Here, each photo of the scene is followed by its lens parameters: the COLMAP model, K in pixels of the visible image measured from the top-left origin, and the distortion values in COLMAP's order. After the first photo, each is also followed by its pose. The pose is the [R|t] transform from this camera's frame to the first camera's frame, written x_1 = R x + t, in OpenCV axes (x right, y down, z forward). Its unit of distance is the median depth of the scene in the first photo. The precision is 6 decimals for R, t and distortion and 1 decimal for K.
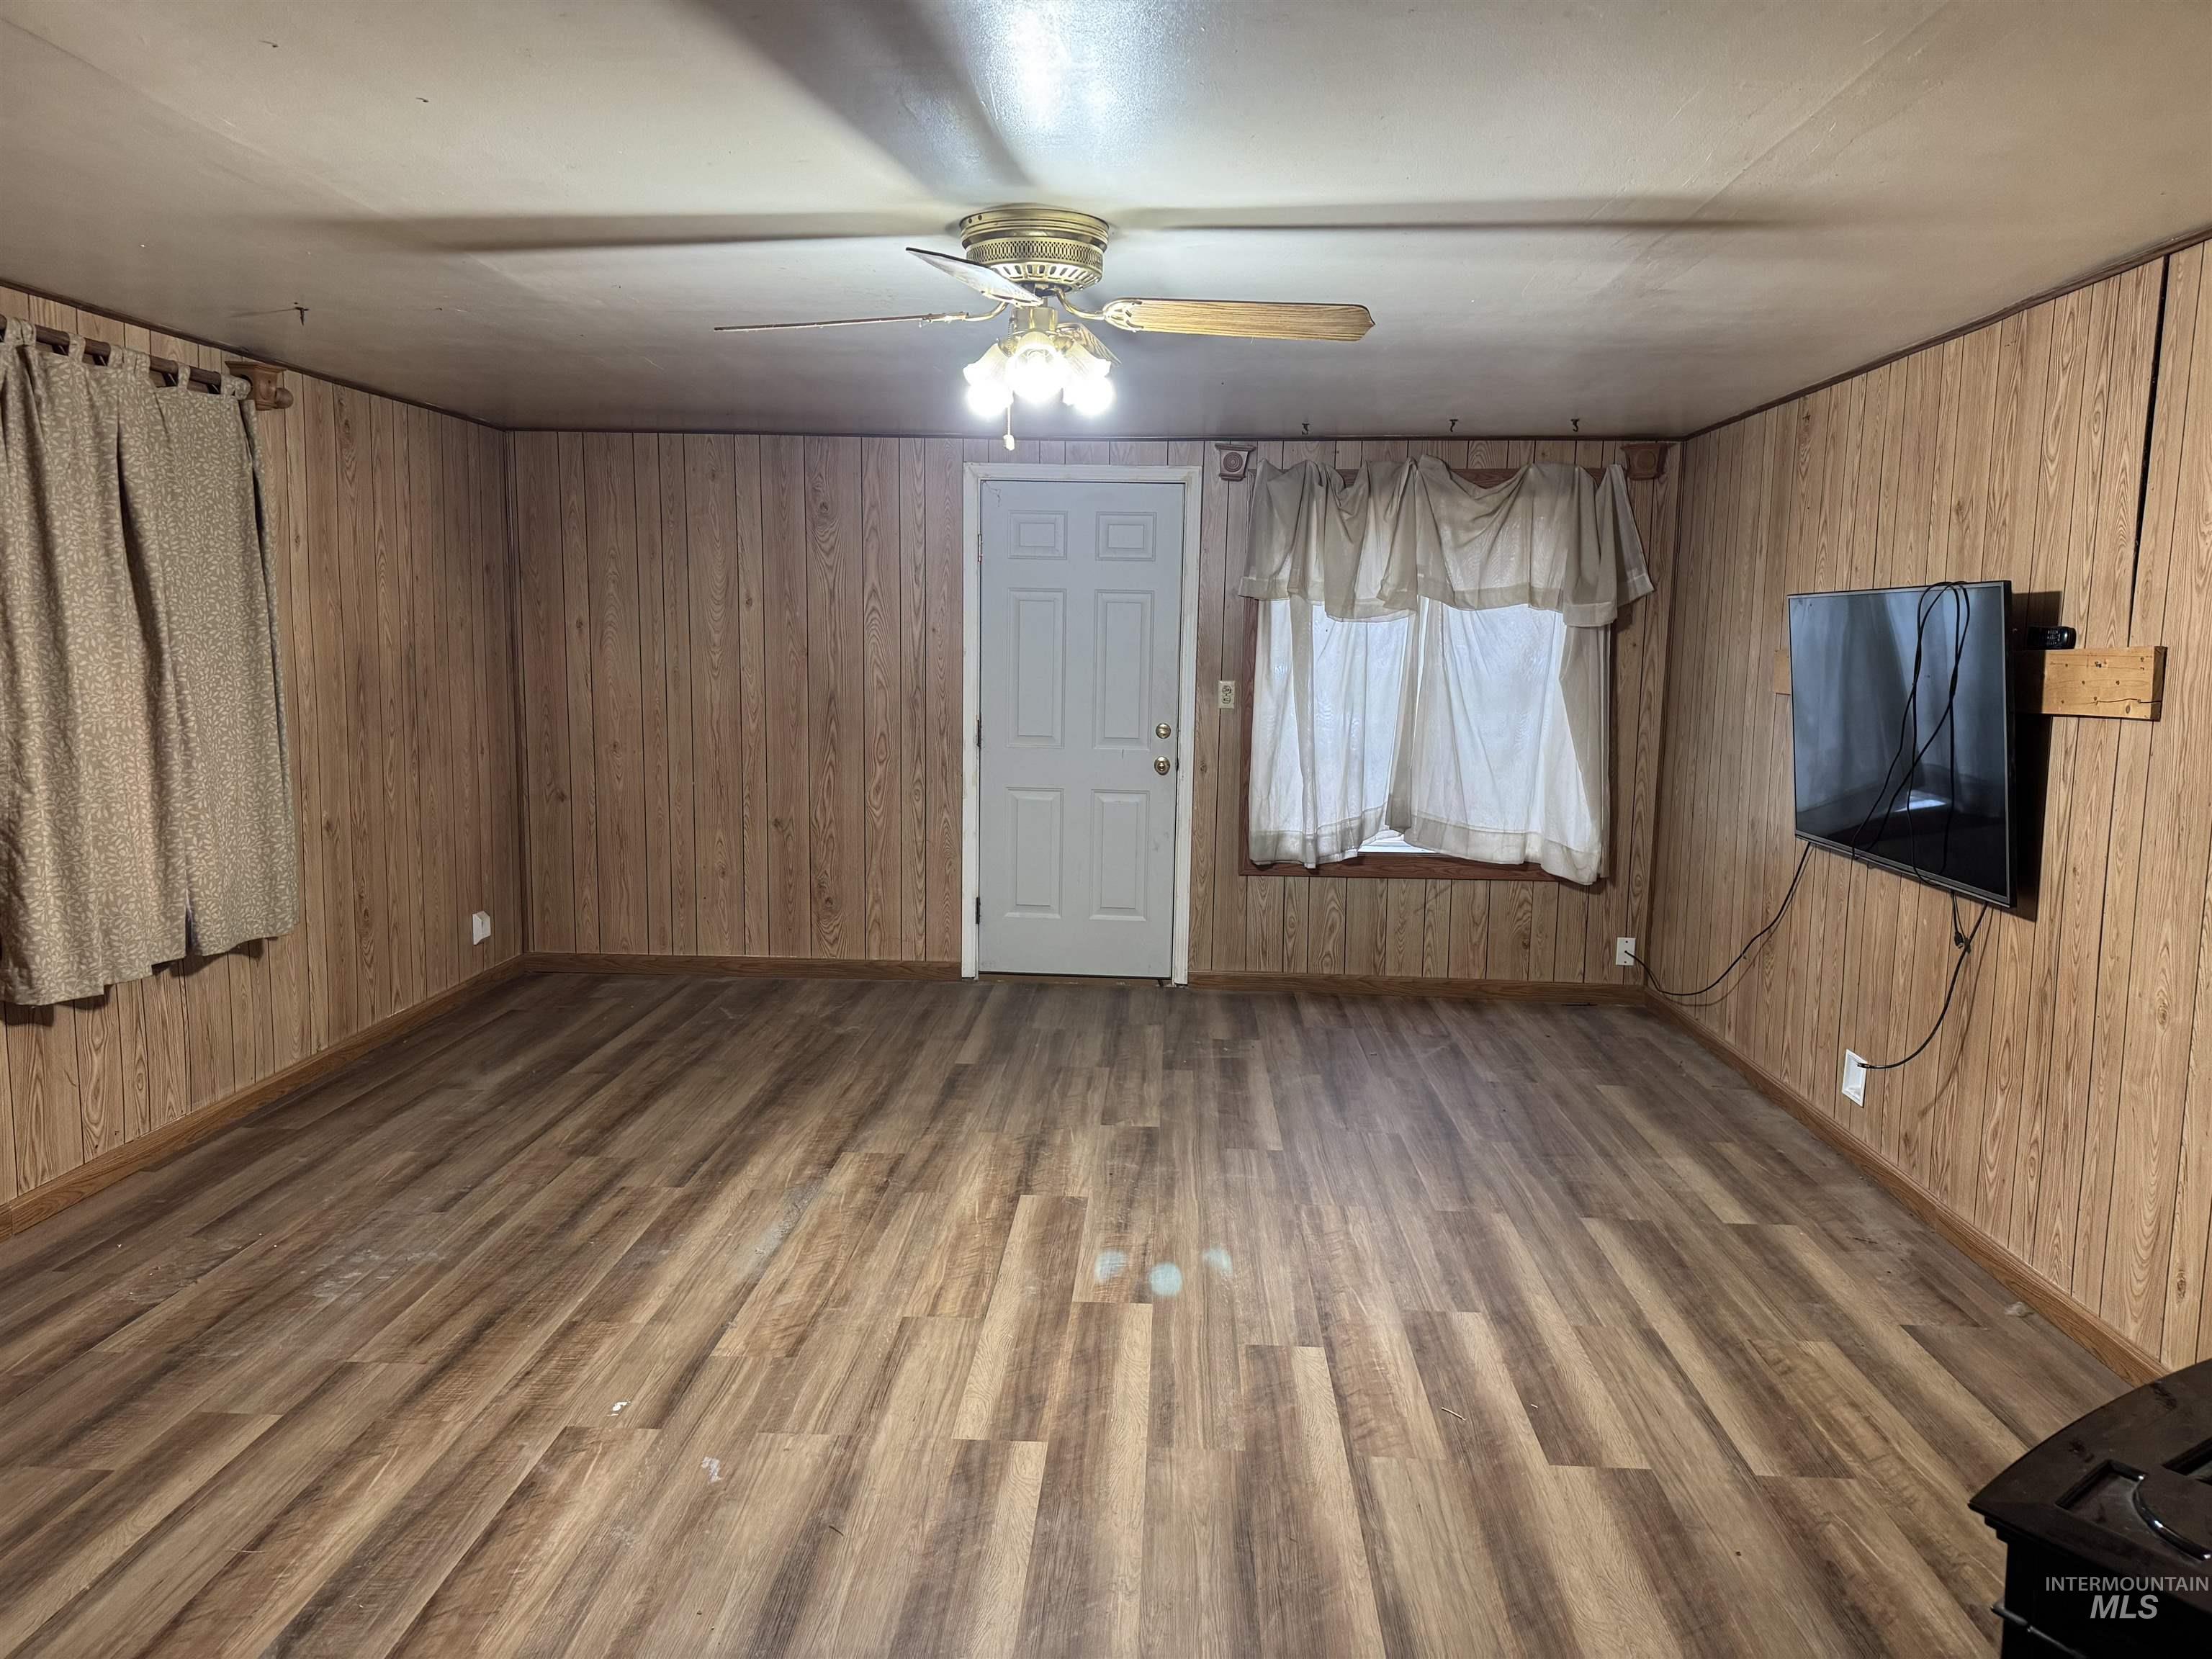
lens RADIAL K [[1531.3, 0, 1097.6], [0, 1531.3, 839.2], [0, 0, 1]] dist [0.136529, -0.206239]
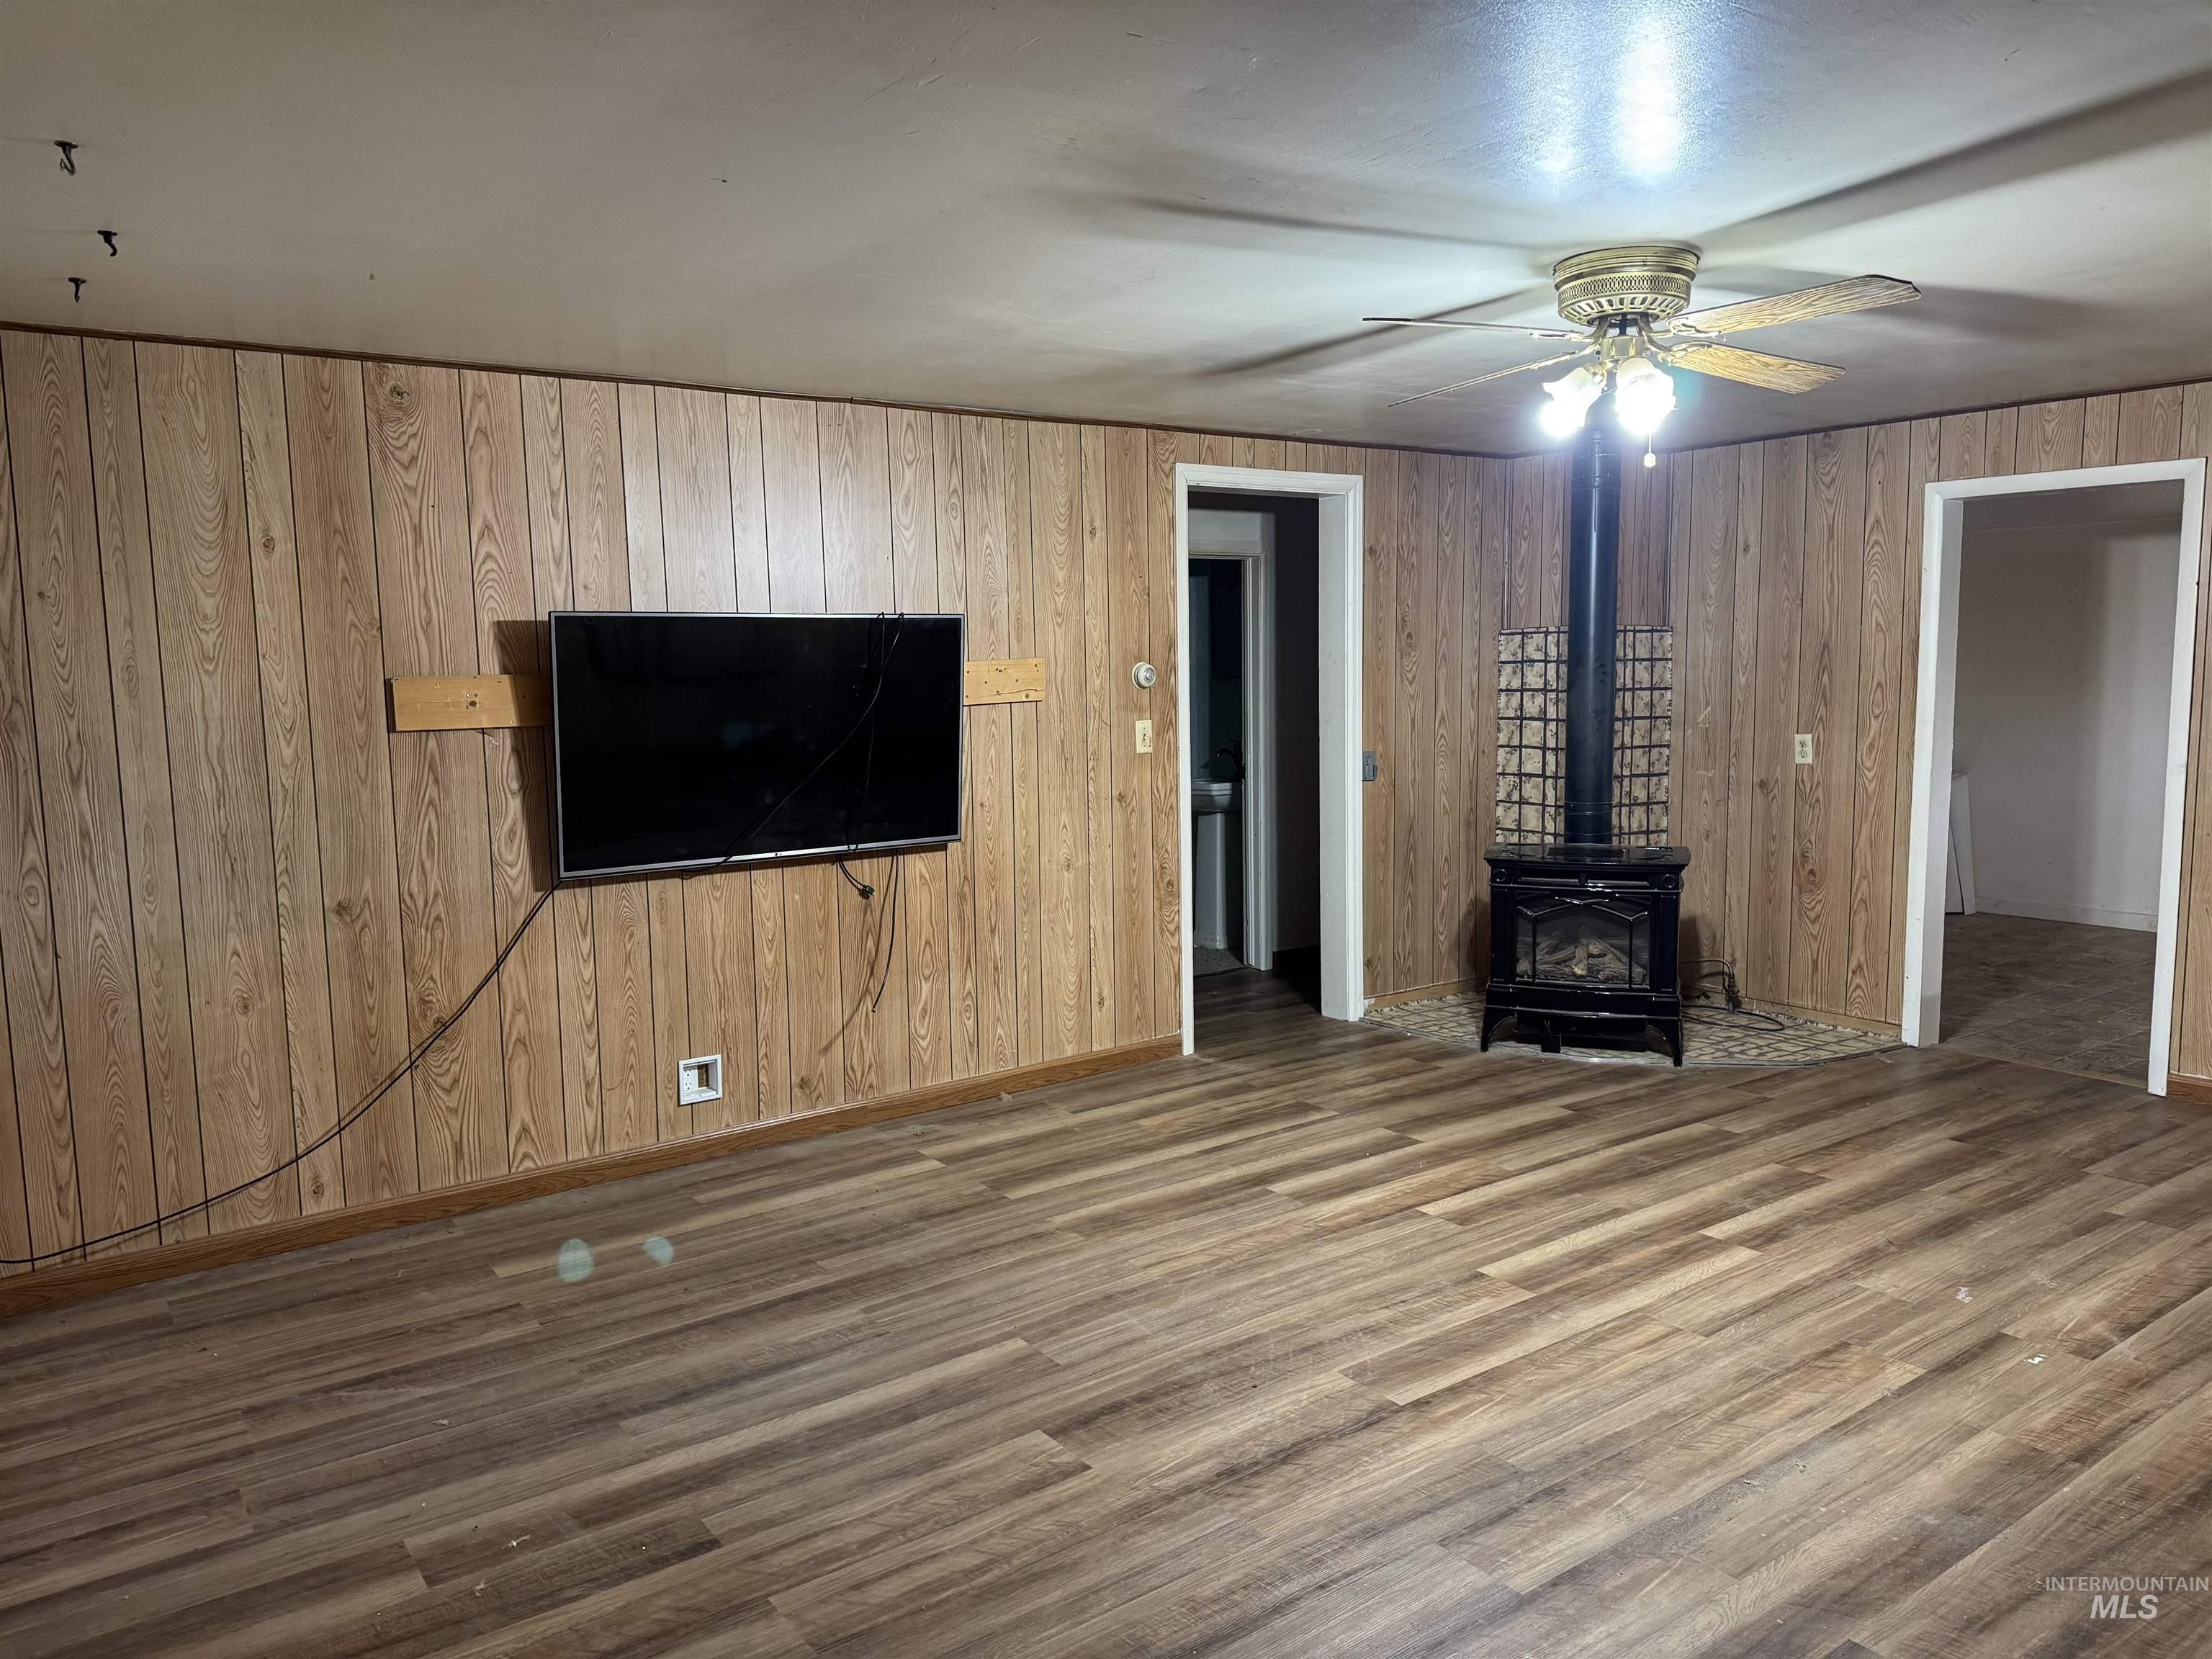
lens RADIAL K [[1544.4, 0, 1102.1], [0, 1544.4, 834.3], [0, 0, 1]] dist [0.126973, -0.210115]
pose [[-0.627806, -0.086006, 0.773604, -0.443077], [0.115838, 0.972486, 0.202122, -0.173326], [-0.769702, 0.216506, -0.600569, 1.290500]]
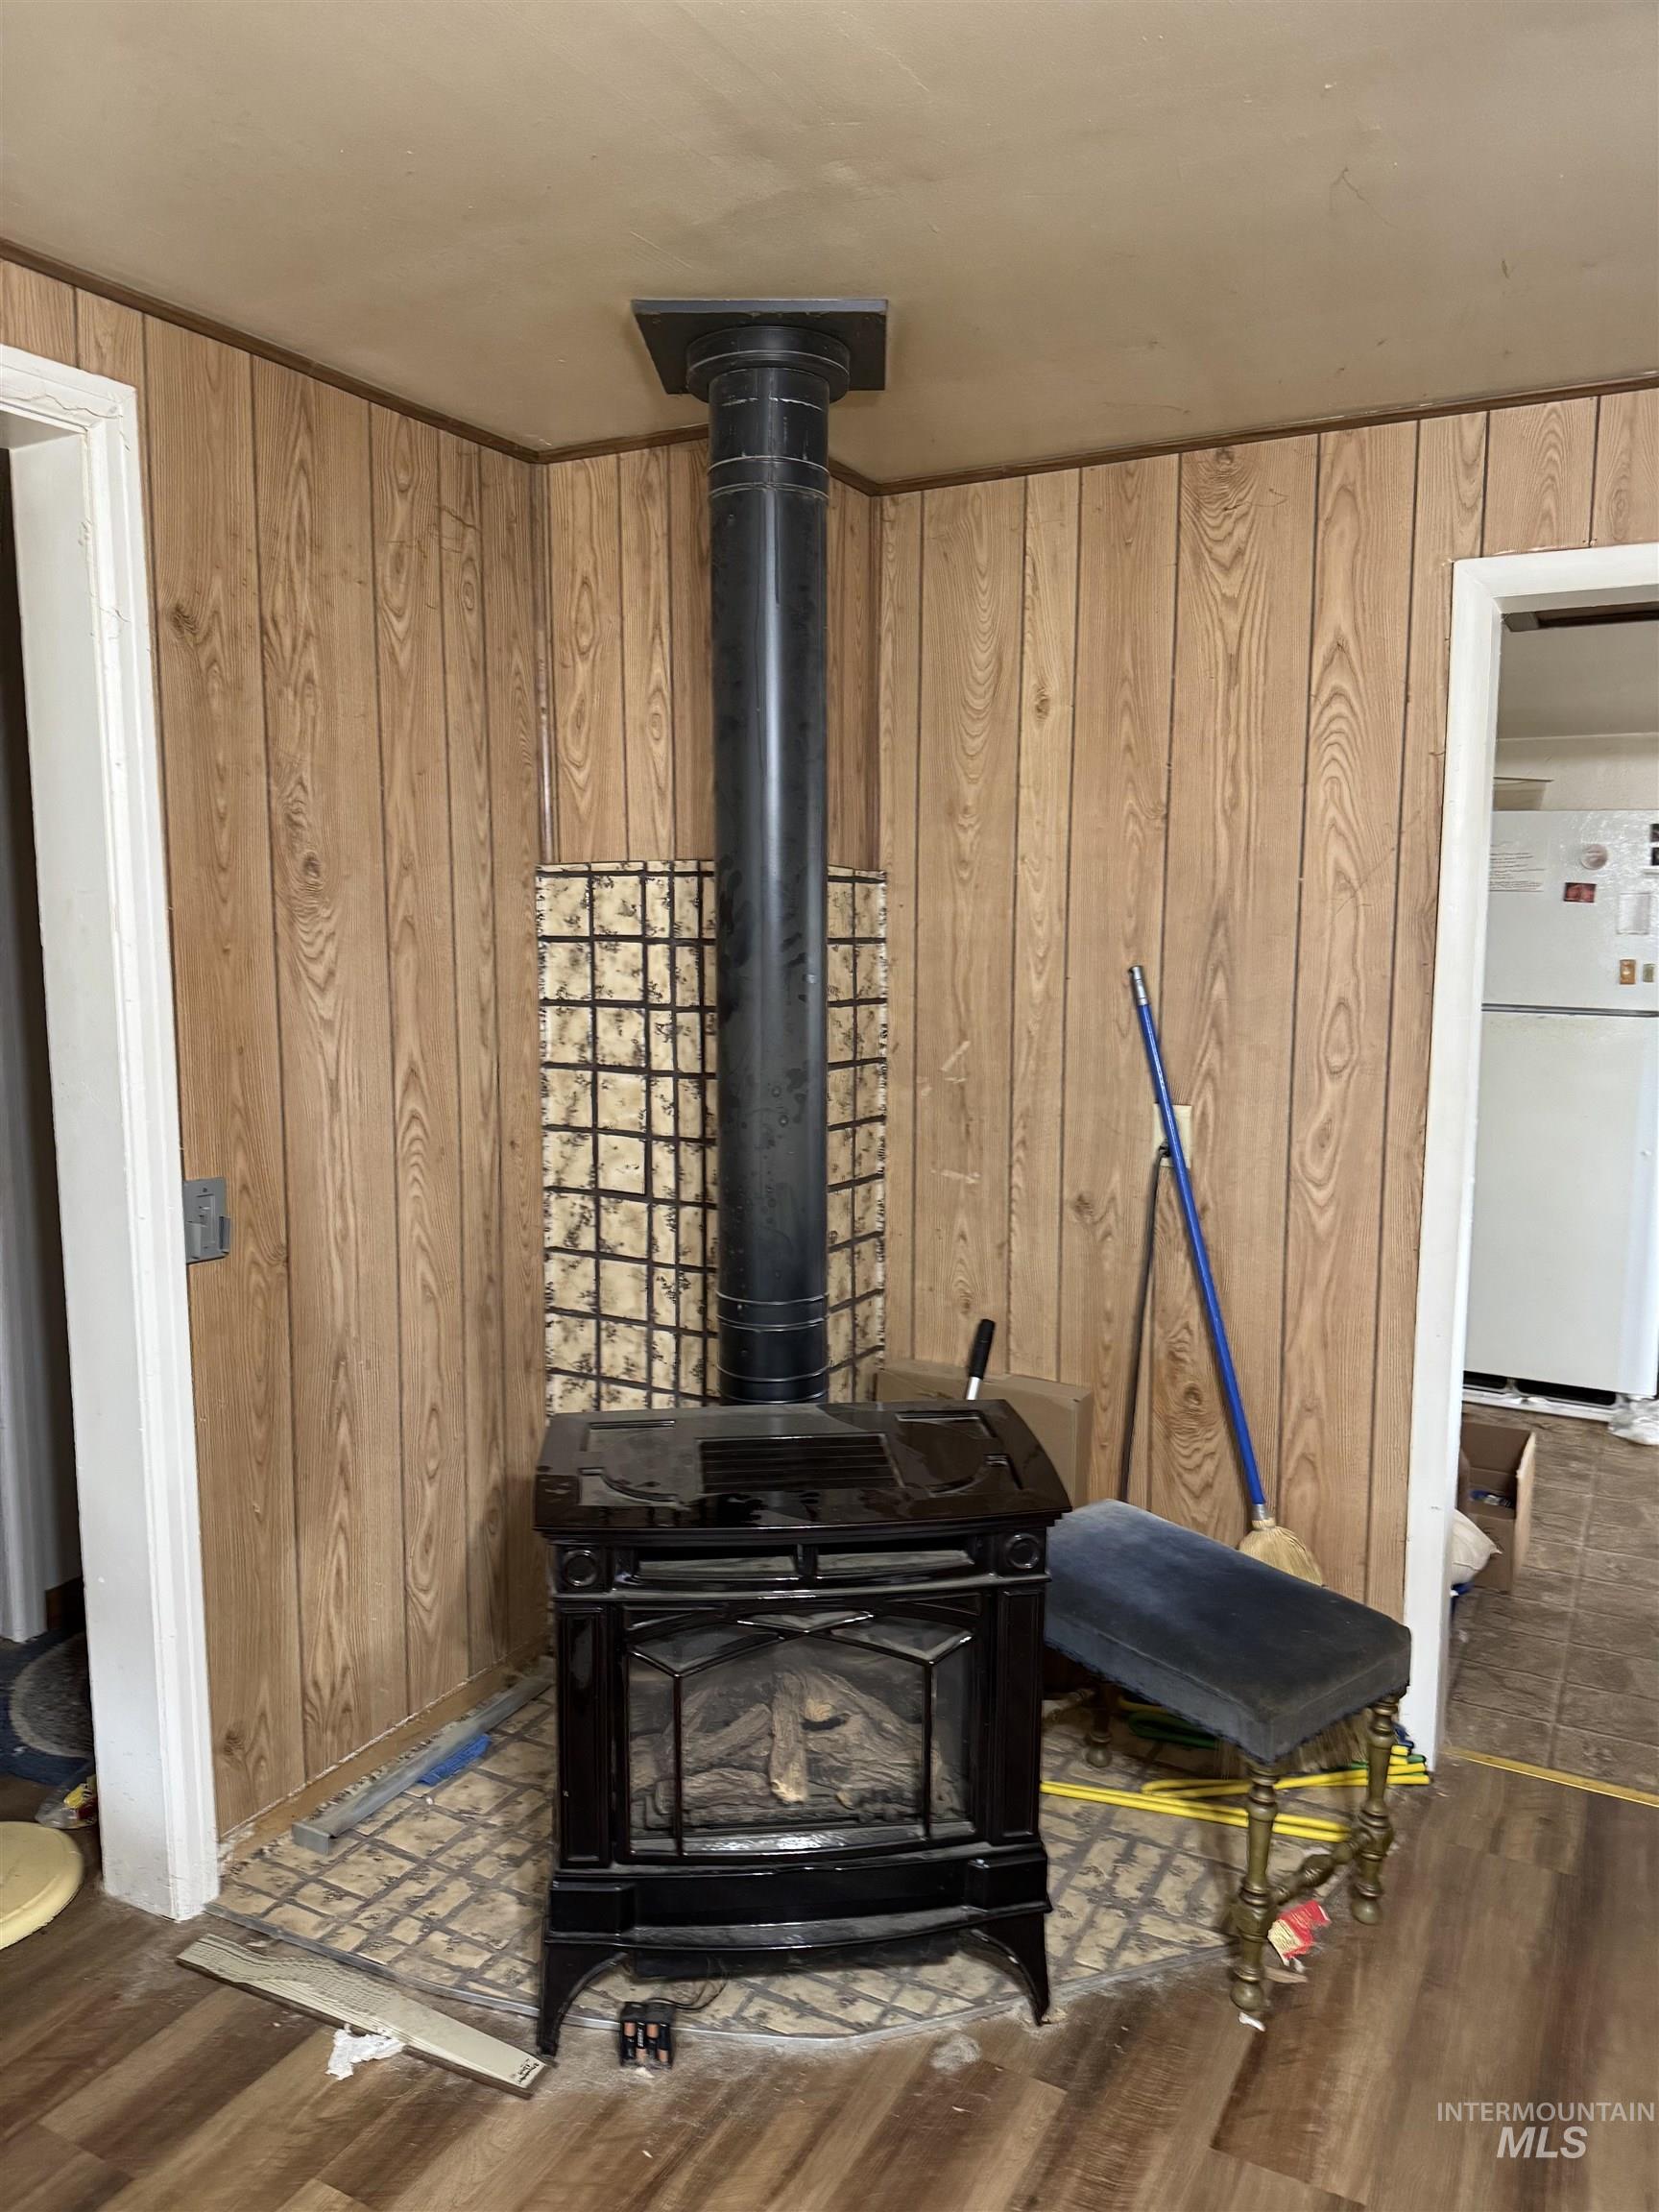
lens RADIAL K [[1531.3, 0, 820.0], [0, 1531.3, 1111.4], [0, 0, 1]] dist [0.136529, -0.206239]
pose [[-0.903161, -0.066907, 0.424055, 0.057588], [0.046750, 0.966578, 0.252076, -0.083141], [-0.426748, 0.247489, -0.869848, 0.651783]]
